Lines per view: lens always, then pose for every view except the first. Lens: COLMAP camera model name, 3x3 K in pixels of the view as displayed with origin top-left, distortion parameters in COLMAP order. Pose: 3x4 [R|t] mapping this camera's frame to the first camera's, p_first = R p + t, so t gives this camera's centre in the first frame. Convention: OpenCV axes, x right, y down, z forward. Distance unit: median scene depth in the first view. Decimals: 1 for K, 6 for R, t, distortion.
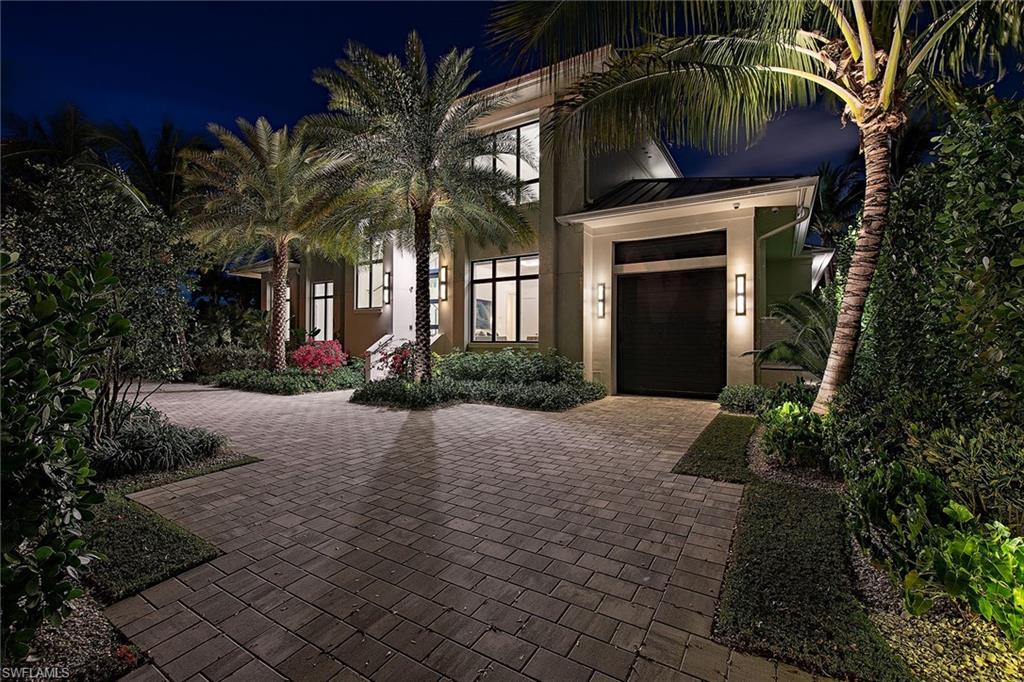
lens RADIAL K [[418.2, 0, 511.6], [0, 418.2, 339.8], [0, 0, 1]] dist [0.000938, 0.000008]
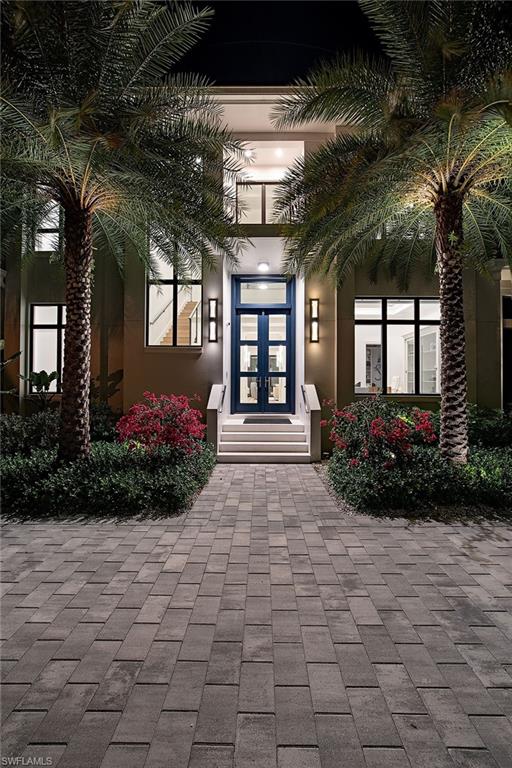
lens RADIAL K [[389.7, 0, 255.7], [0, 389.7, 385.2], [0, 0, 1]] dist [-0.034990, -0.000062]
pose [[0.877636, 0.012951, 0.479153, -0.627671], [-0.005934, 0.999852, -0.016155, -0.002149], [-0.479292, 0.011335, 0.877582, 0.432995]]
